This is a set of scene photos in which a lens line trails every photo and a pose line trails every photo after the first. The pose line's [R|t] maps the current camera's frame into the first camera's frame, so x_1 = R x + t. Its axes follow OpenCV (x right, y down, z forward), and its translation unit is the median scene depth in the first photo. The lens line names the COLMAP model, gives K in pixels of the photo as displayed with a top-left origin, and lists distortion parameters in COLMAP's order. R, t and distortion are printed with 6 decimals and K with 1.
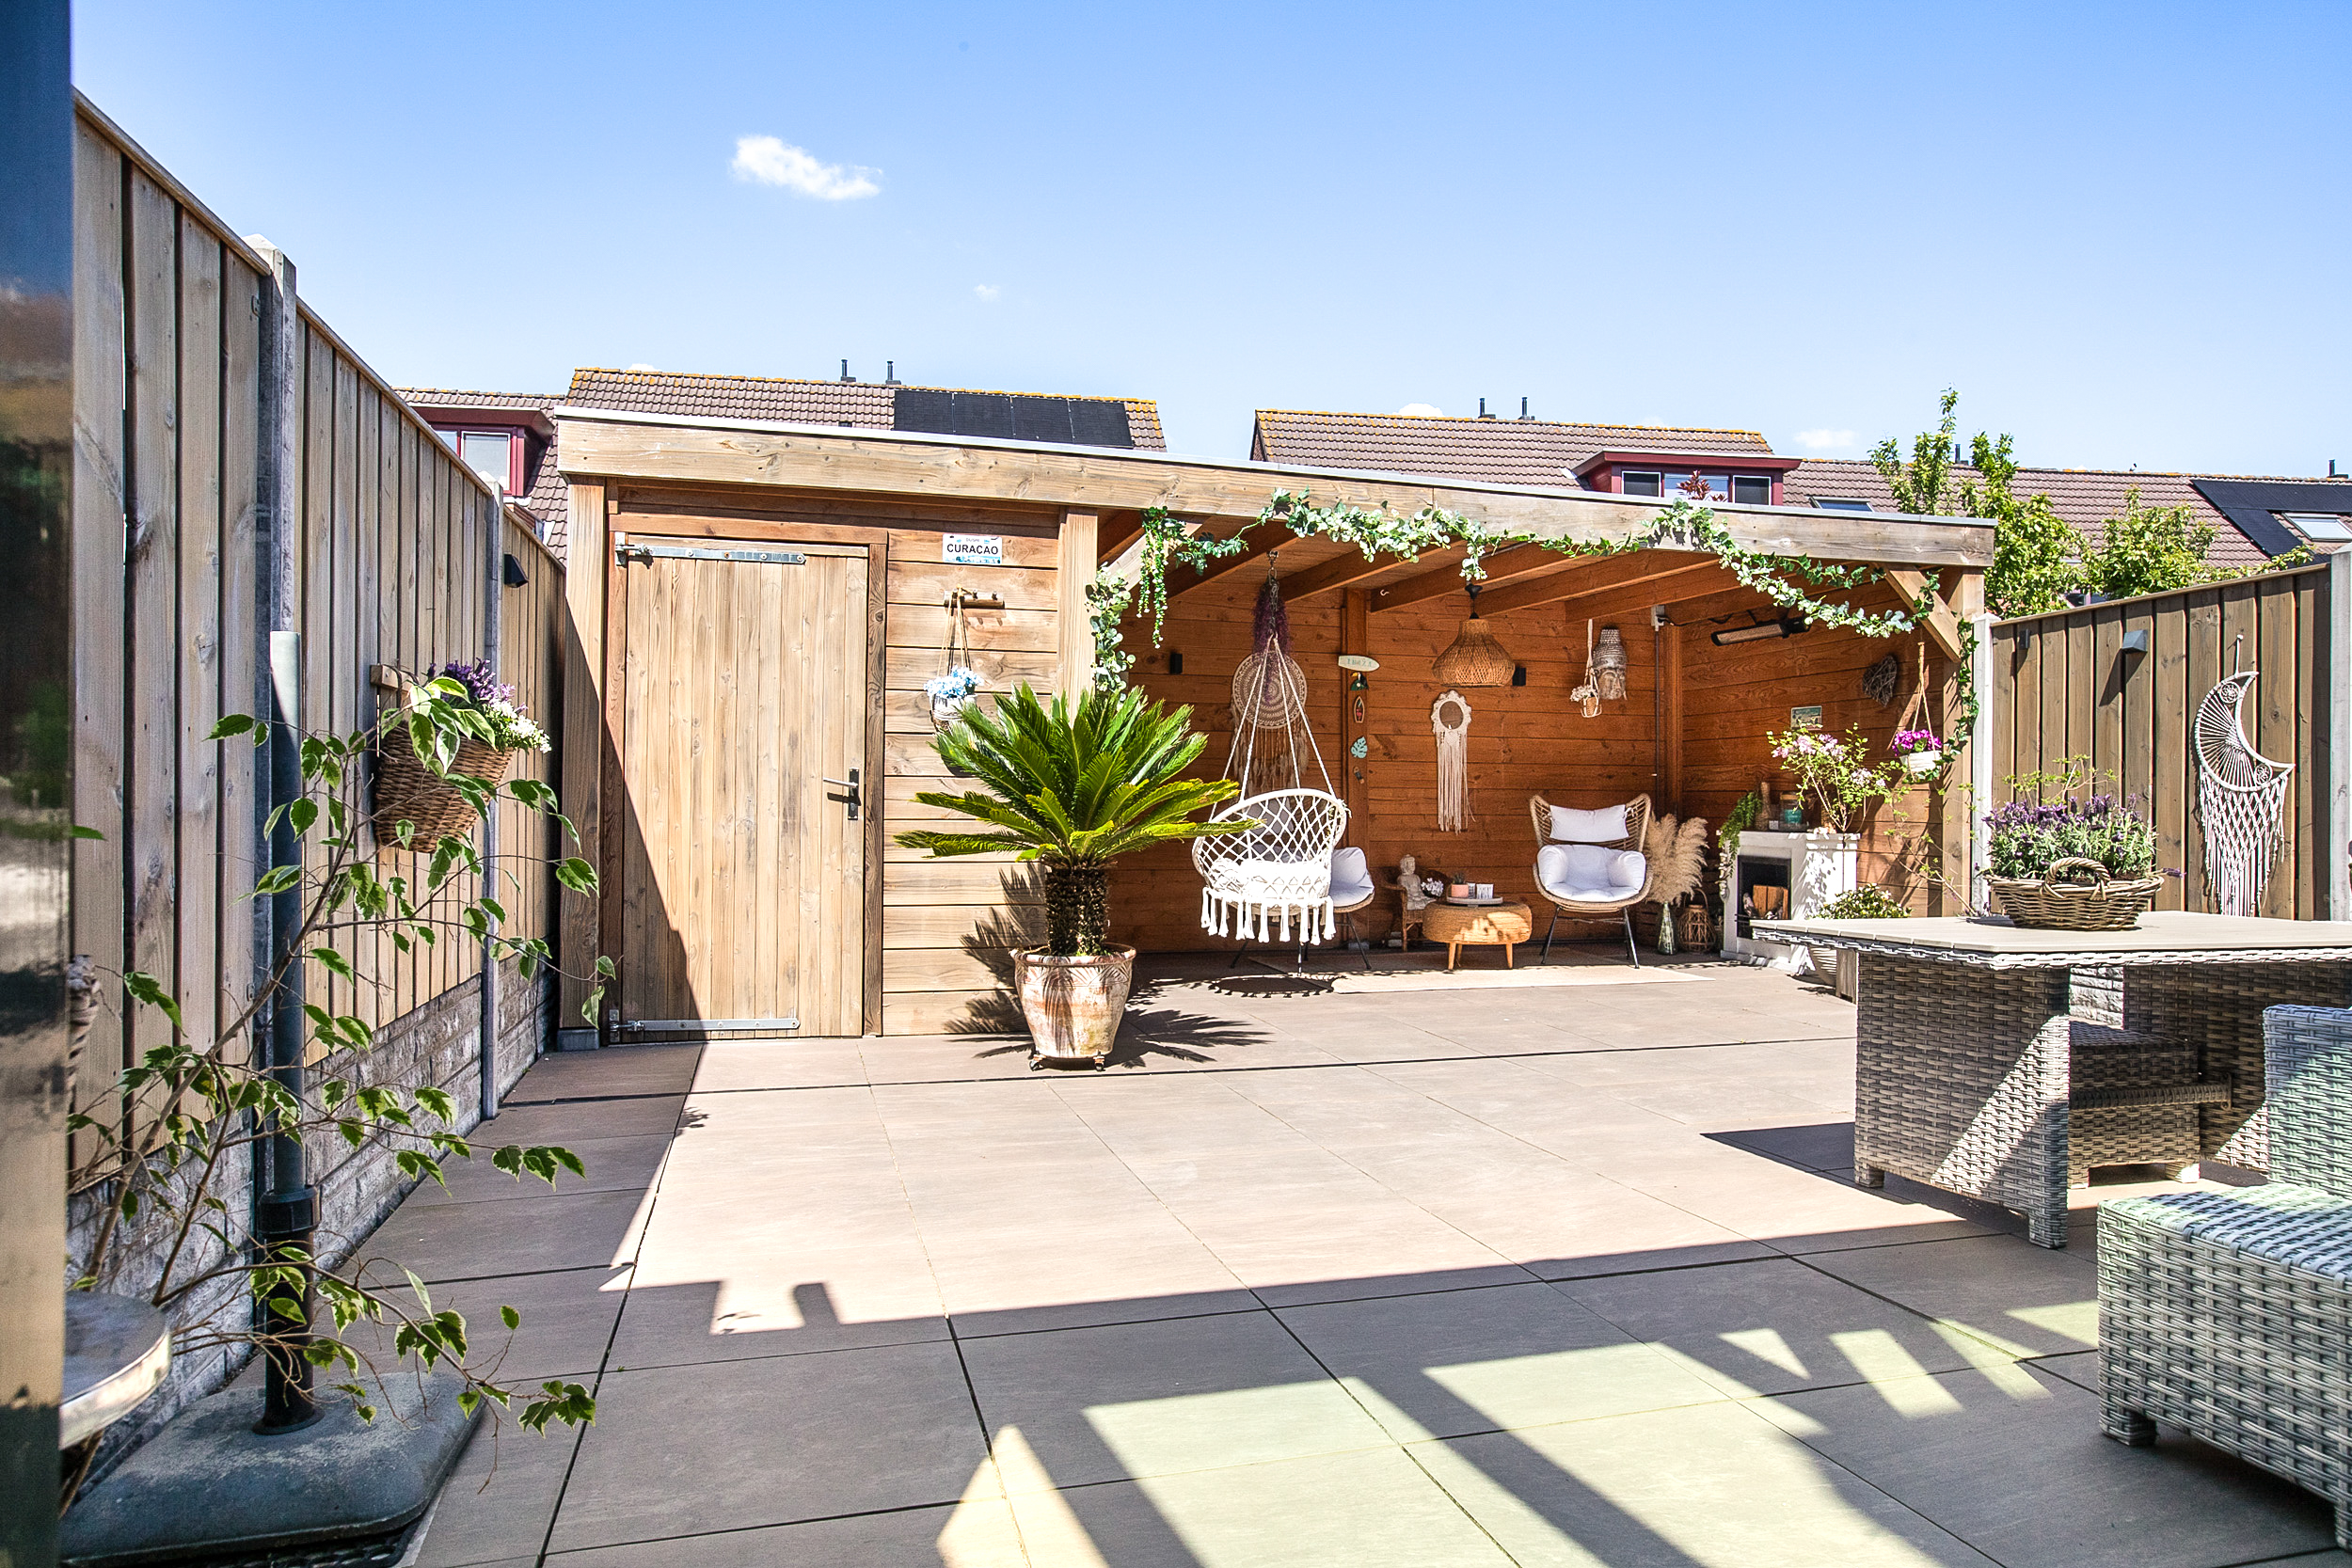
lens RADIAL K [[1387.3, 0, 1176.0], [0, 1387.3, 784.0], [0, 0, 1]] dist [-0.020675, 0.001109]
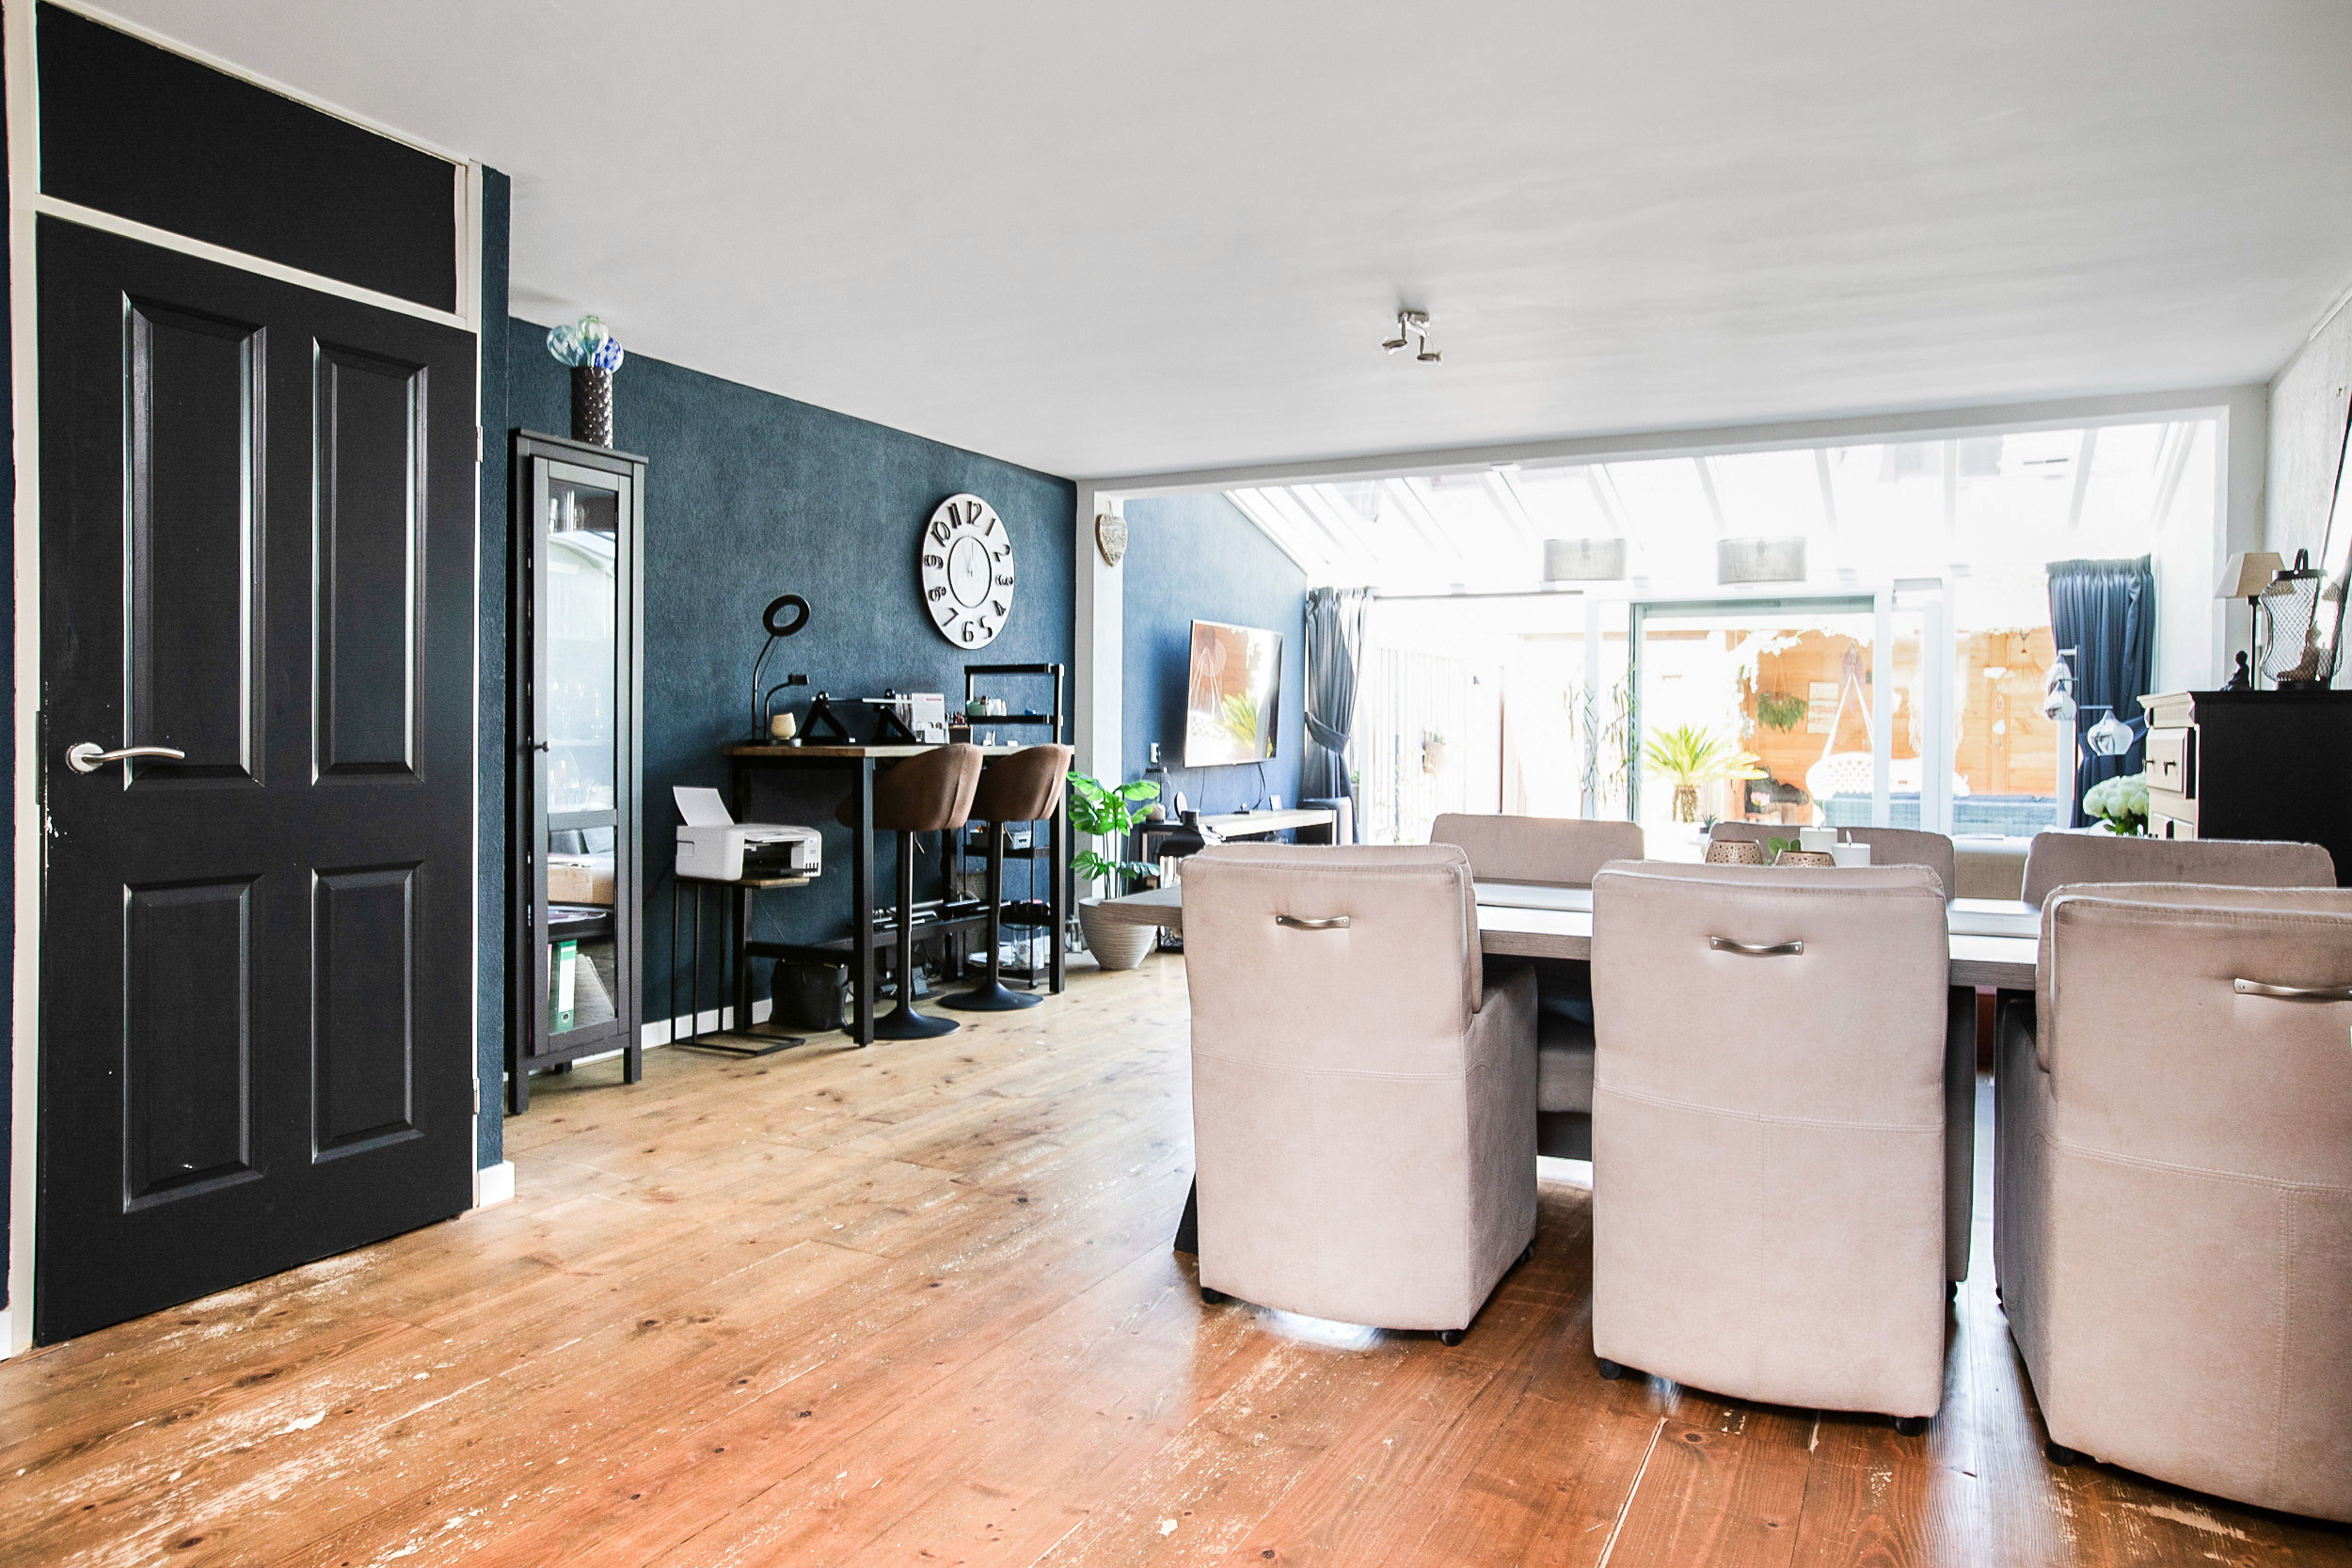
lens RADIAL K [[1476.6, 0, 1192.9], [0, 1476.6, 737.7], [0, 0, 1]] dist [-0.044115, 0.059196]
pose [[0.727777, 0.004335, -0.685800, 0.785370], [0.003264, 0.999947, 0.009784, -0.042981], [0.685806, -0.009360, 0.727724, -1.087846]]
